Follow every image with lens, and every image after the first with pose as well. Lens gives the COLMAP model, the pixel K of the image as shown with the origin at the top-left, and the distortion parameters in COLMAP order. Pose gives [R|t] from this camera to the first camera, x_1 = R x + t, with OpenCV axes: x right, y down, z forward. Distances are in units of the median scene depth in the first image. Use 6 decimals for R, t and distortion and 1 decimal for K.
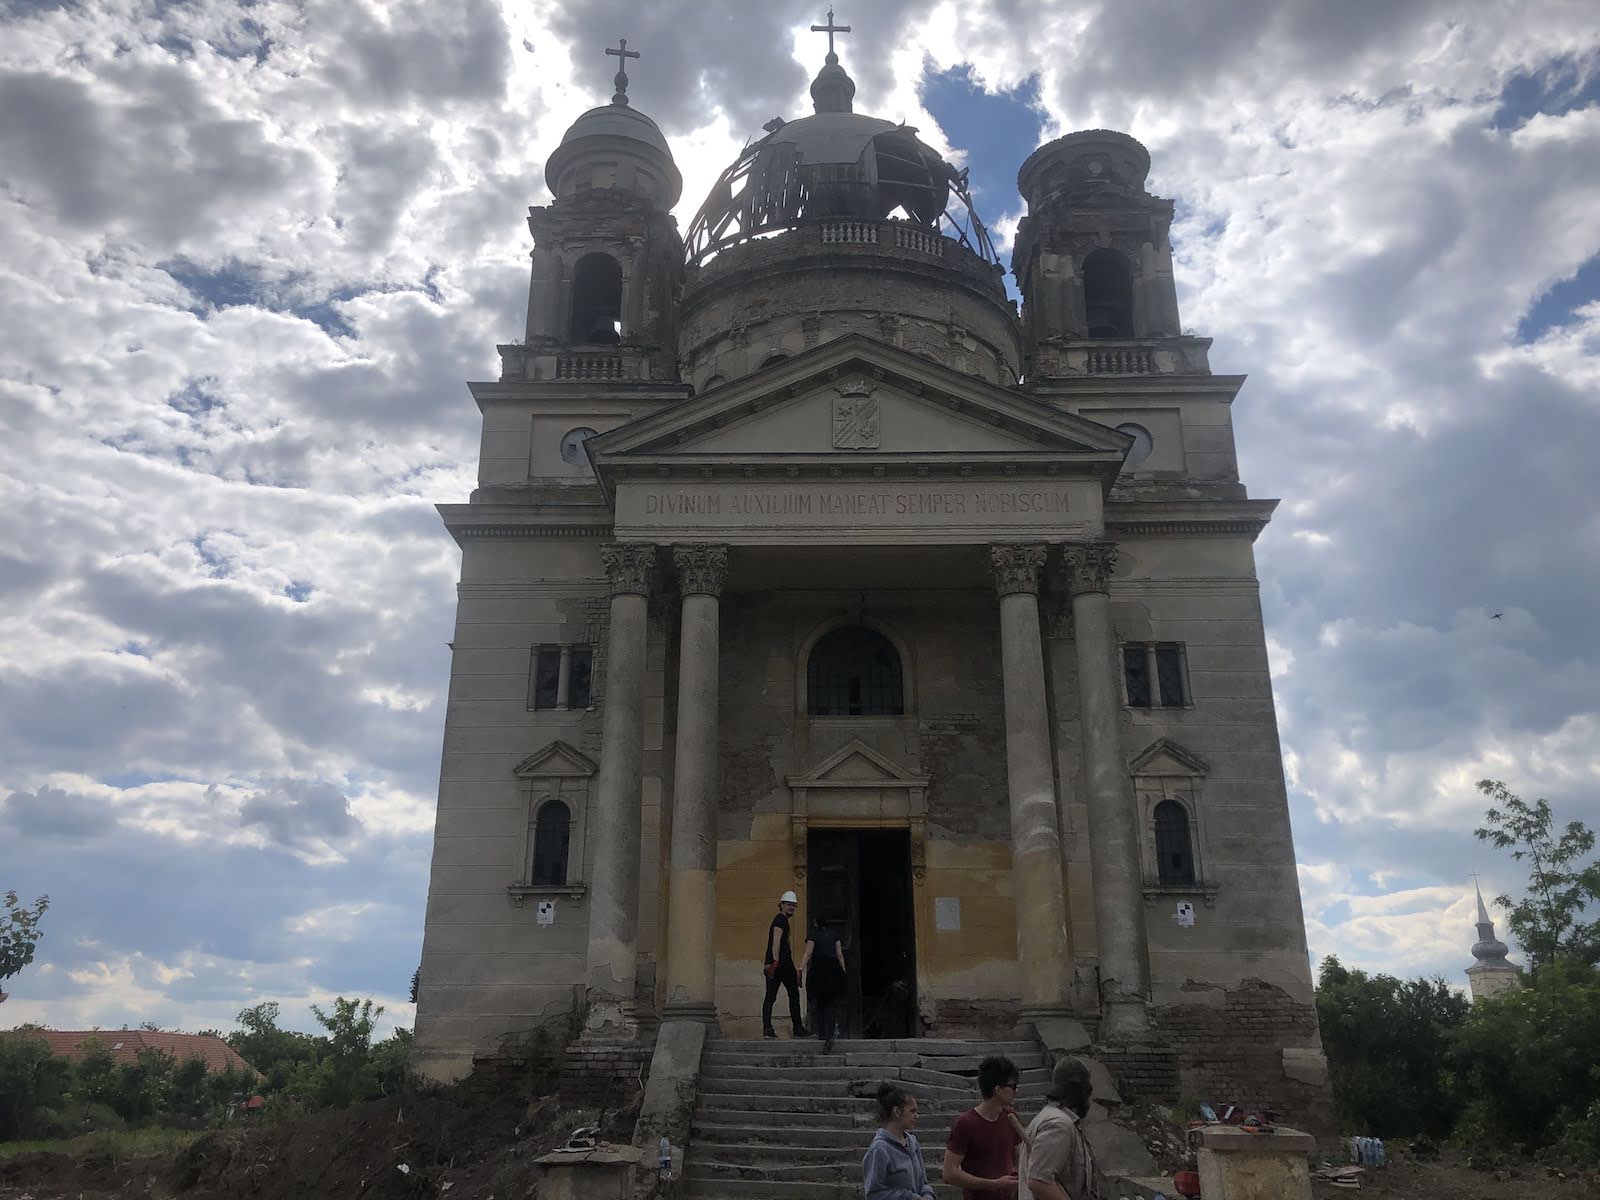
lens RADIAL K [[1318.2, 0, 791.3], [0, 1318.2, 598.6], [0, 0, 1]] dist [0.106710, -0.277907]
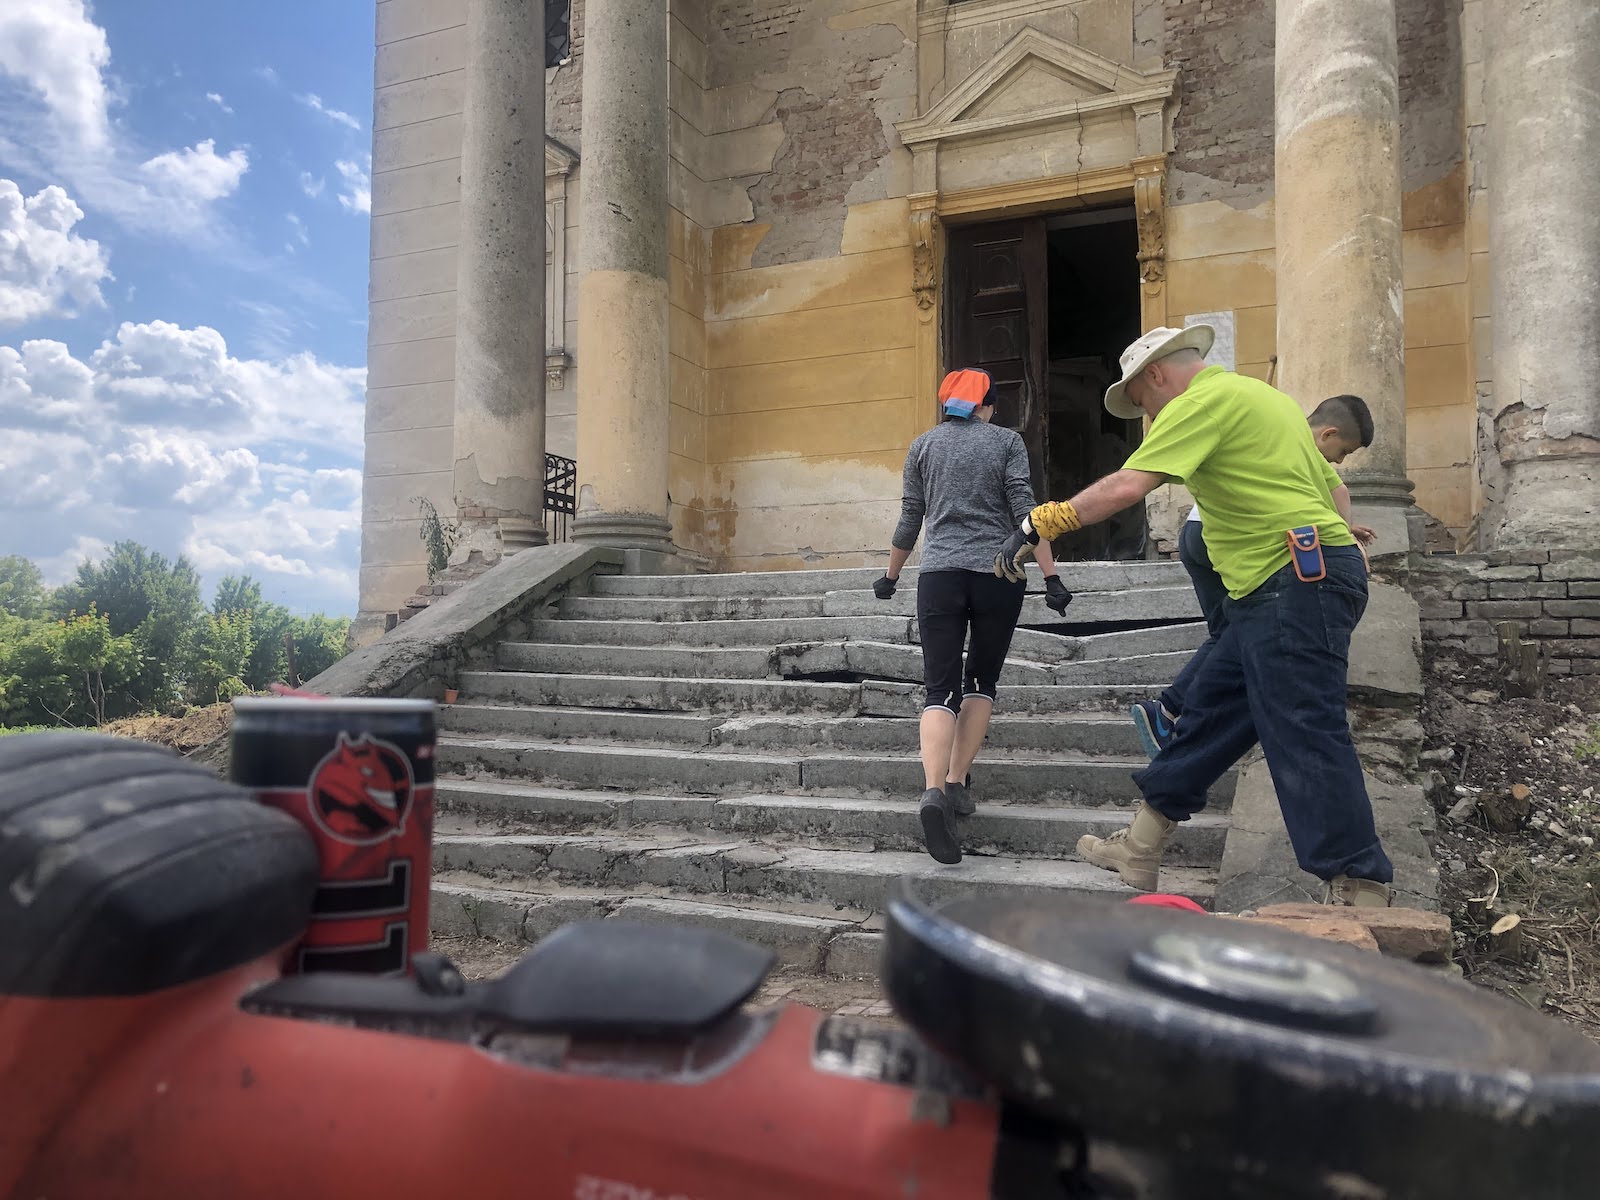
lens RADIAL K [[1300.3, 0, 800.0], [0, 1300.3, 600.0], [0, 0, 1]] dist [0.065849, -0.081014]
pose [[0.916302, -0.021856, -0.399891, 0.170005], [0.134801, 0.957079, 0.256572, 0.180078], [0.377119, -0.289003, 0.879920, 0.474010]]
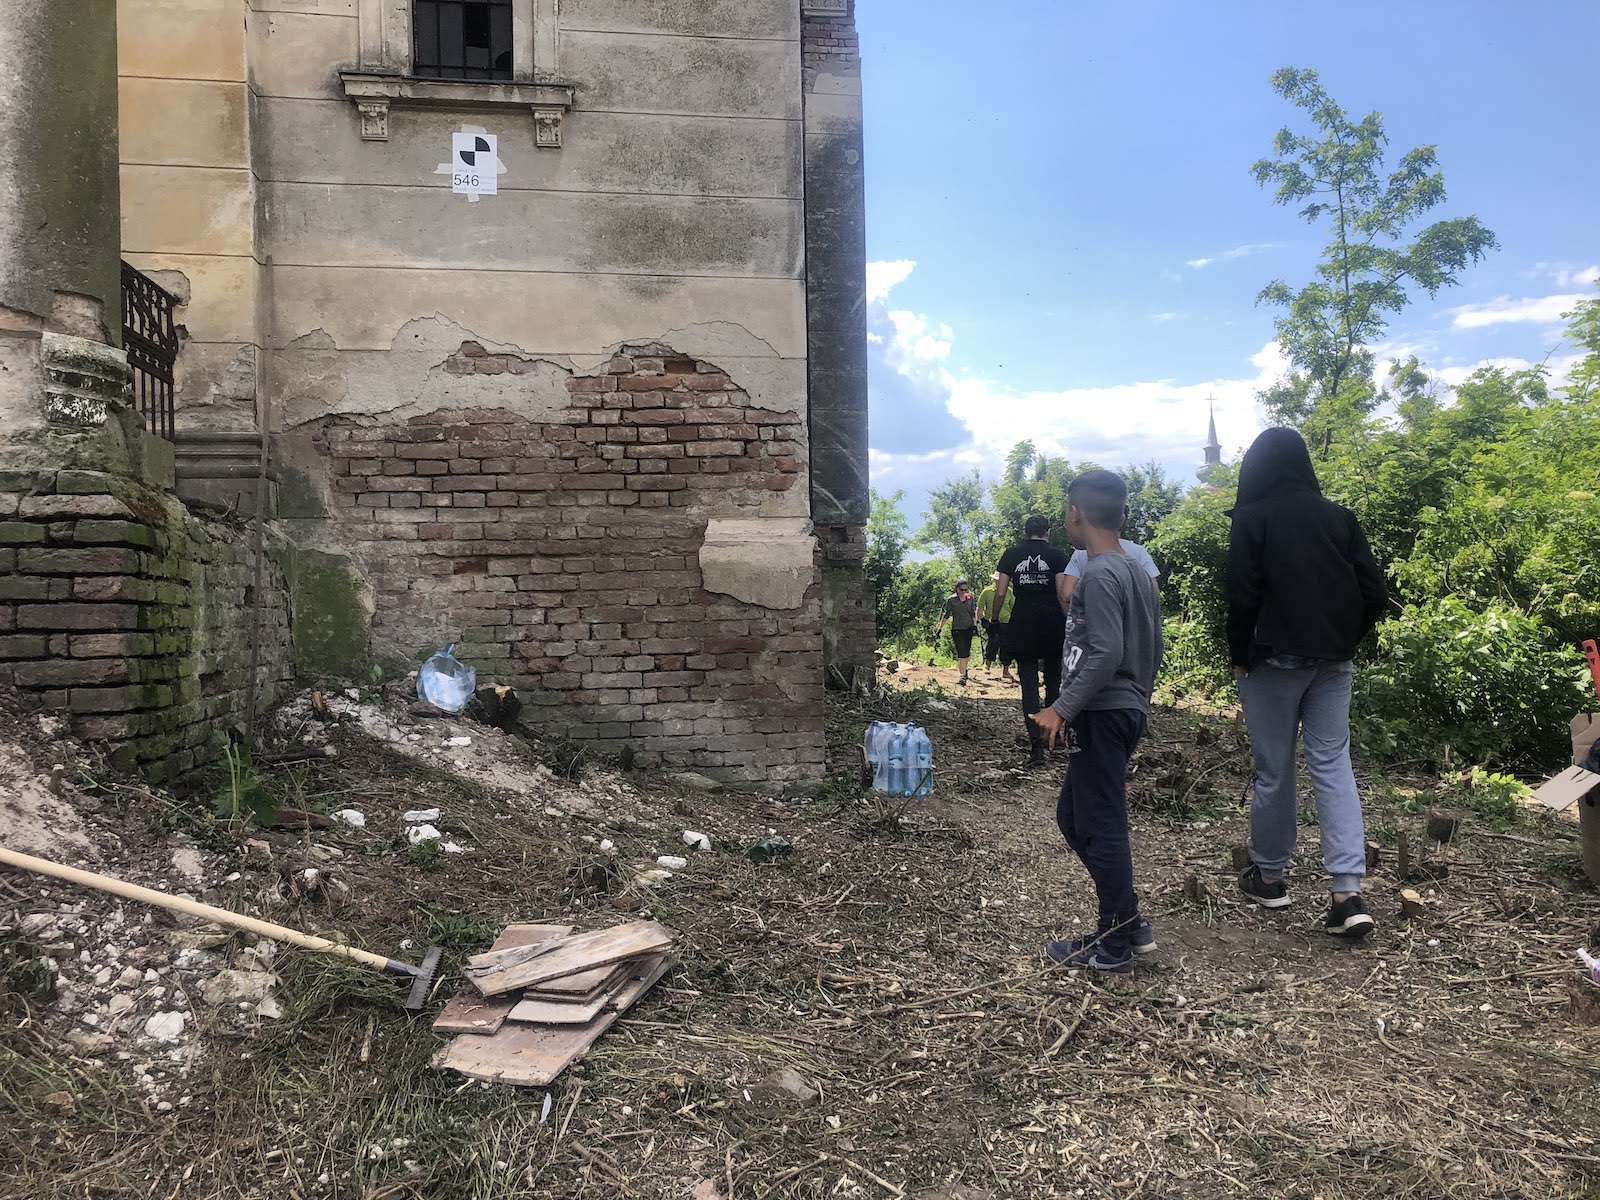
lens RADIAL K [[1265.1, 0, 797.6], [0, 1265.1, 639.4], [0, 0, 1]] dist [-0.002349, -0.003301]
pose [[0.986094, -0.023355, 0.164541, 0.310935], [-0.038565, 0.930893, 0.363251, 0.220940], [-0.161653, -0.364545, 0.917047, 0.608237]]
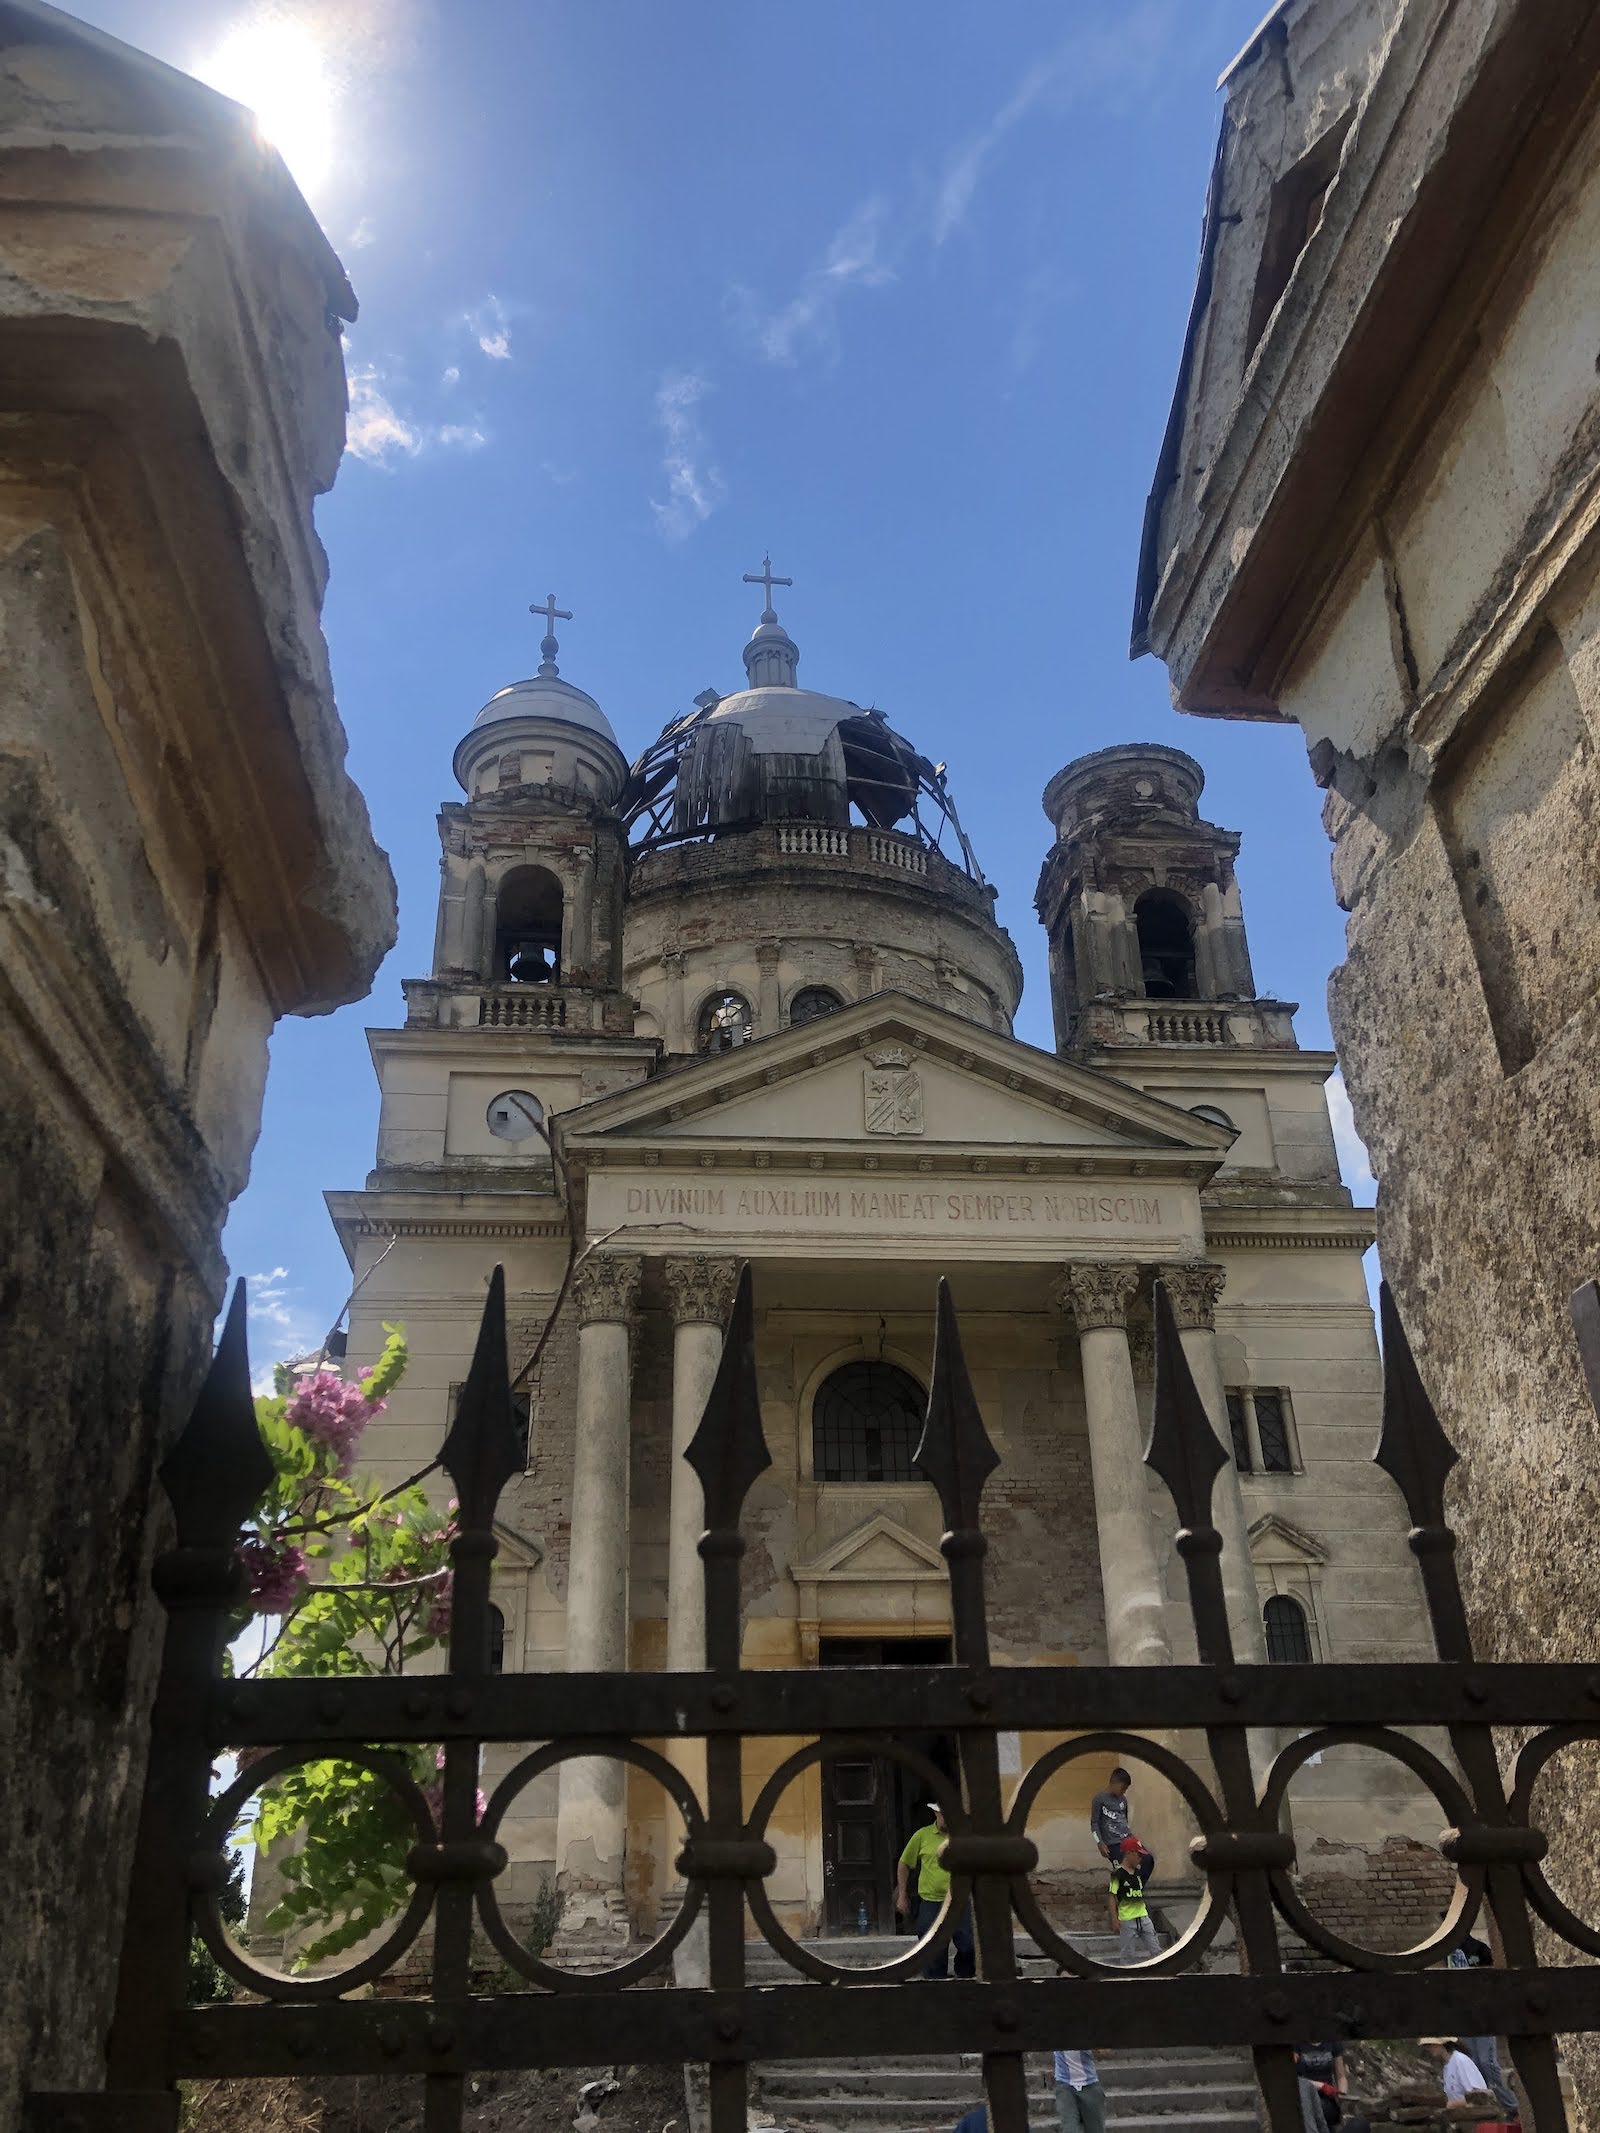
lens RADIAL K [[1766.8, 0, 802.0], [0, 1766.8, 1036.9], [0, 0, 1]] dist [0.014380, -0.004209]
pose [[0.992479, 0.033427, 0.117764, -0.128165], [-0.017579, 0.990943, -0.133129, -0.030078], [-0.121148, 0.130057, 0.984077, -0.032026]]
